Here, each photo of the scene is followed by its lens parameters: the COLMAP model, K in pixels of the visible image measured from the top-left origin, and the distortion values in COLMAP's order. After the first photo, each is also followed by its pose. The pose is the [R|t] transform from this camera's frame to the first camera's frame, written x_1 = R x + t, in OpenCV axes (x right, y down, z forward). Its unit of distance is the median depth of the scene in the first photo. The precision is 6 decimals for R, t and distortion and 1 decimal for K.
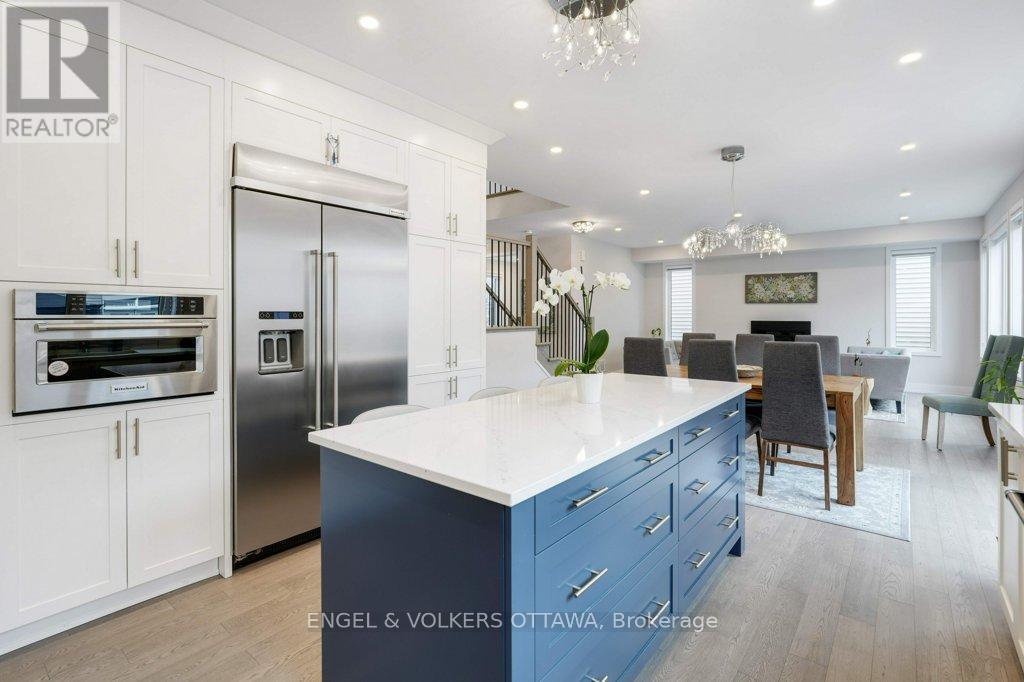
lens RADIAL K [[484.9, 0, 499.0], [0, 484.9, 318.5], [0, 0, 1]] dist [-0.014575, 0.006324]
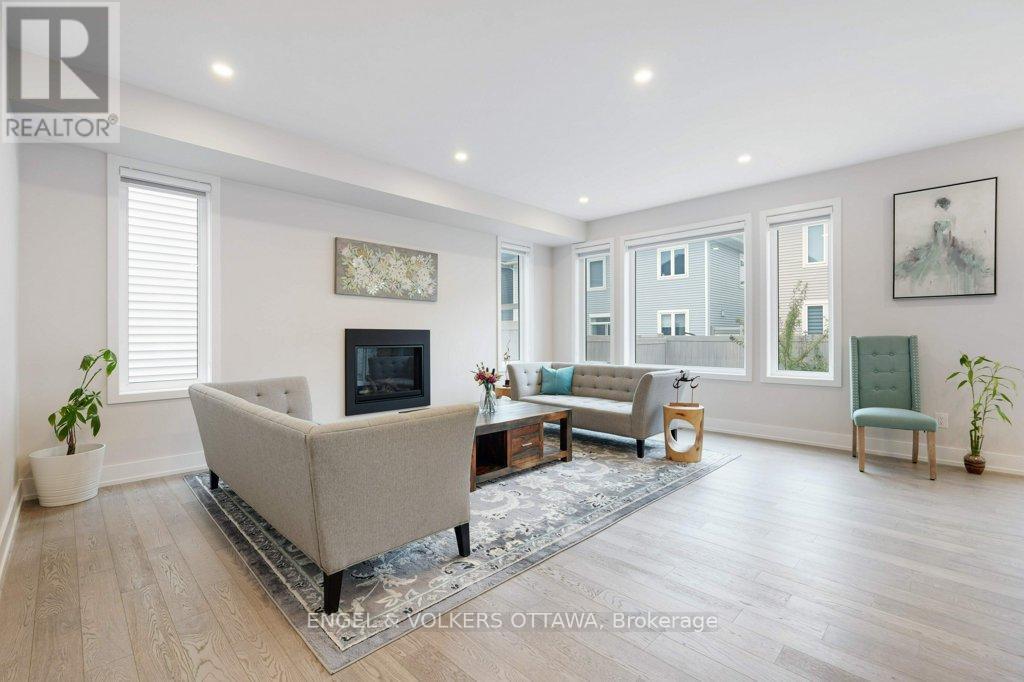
lens RADIAL K [[444.9, 0, 515.8], [0, 444.9, 338.3], [0, 0, 1]] dist [-0.014067, 0.000046]
pose [[0.085299, -0.003332, 0.996350, 0.201719], [0.004997, 0.999983, 0.002916, 0.041093], [-0.996343, 0.004731, 0.085314, 2.249491]]
